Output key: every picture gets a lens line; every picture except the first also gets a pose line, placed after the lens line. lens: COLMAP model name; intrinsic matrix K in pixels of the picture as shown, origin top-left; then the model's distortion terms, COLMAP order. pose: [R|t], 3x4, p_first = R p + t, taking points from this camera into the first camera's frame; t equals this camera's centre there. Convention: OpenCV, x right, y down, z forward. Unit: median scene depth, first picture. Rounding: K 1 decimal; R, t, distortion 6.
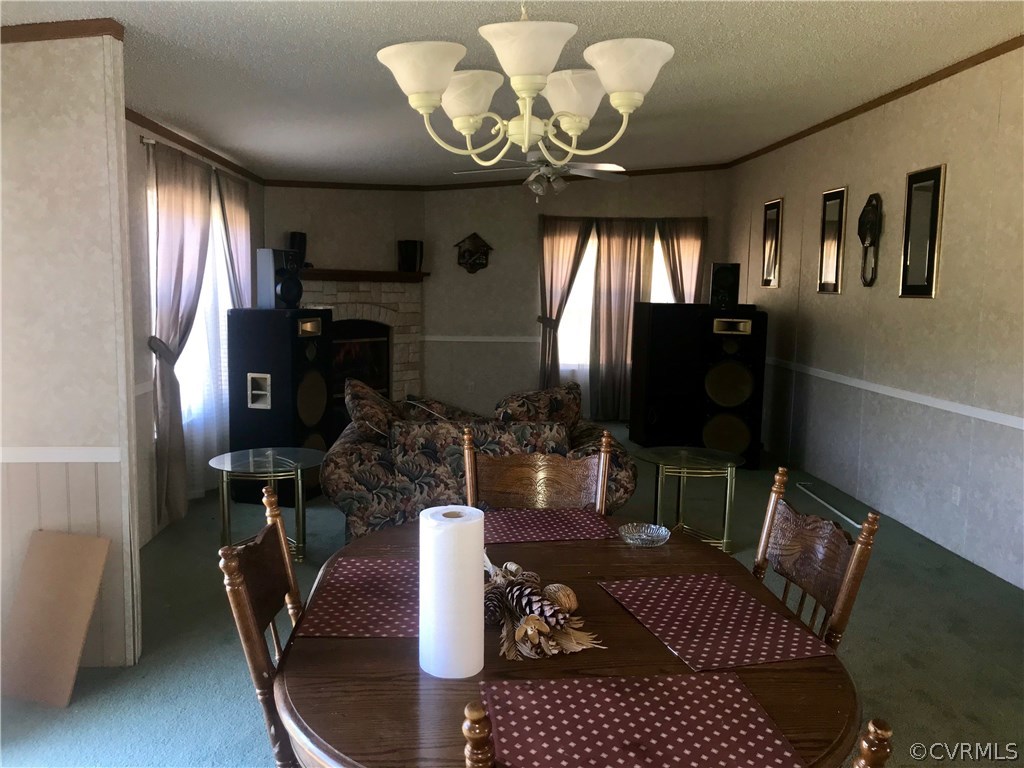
lens RADIAL K [[848.1, 0, 508.8], [0, 848.1, 384.0], [0, 0, 1]] dist [0.055136, -0.055428]
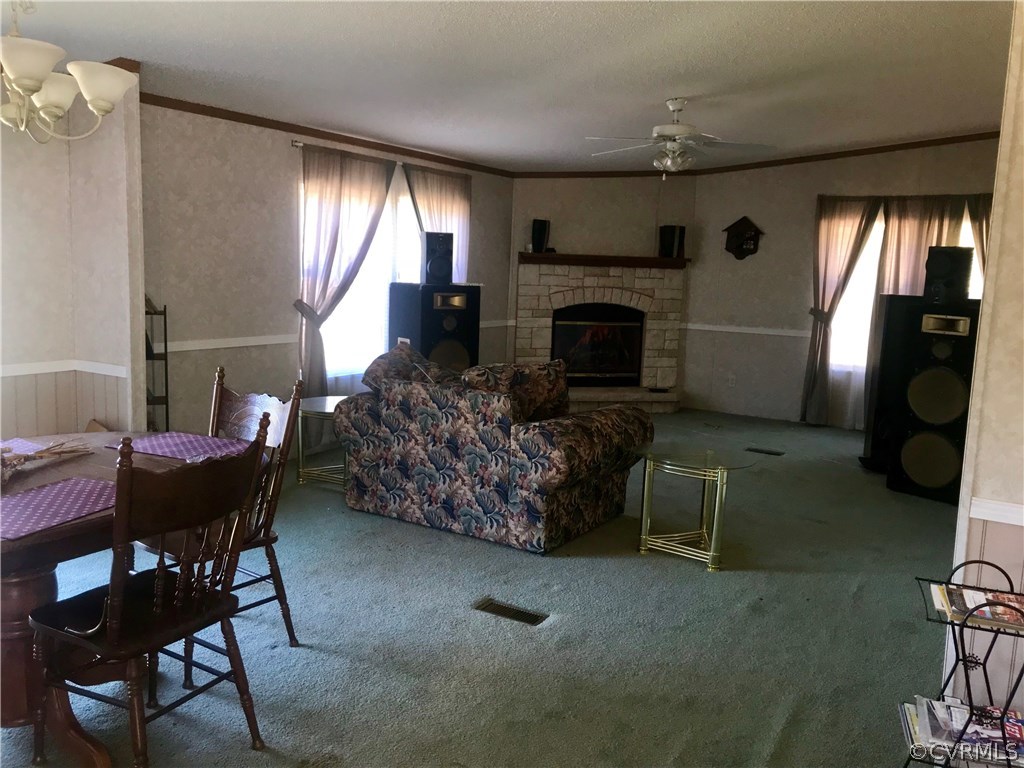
lens RADIAL K [[848.1, 0, 502.2], [0, 848.1, 387.1], [0, 0, 1]] dist [0.055136, -0.055428]
pose [[0.815315, 0.095475, -0.571091, 0.313755], [-0.091183, 0.995176, 0.036196, -0.000030], [0.571792, 0.022562, 0.820088, 0.078675]]
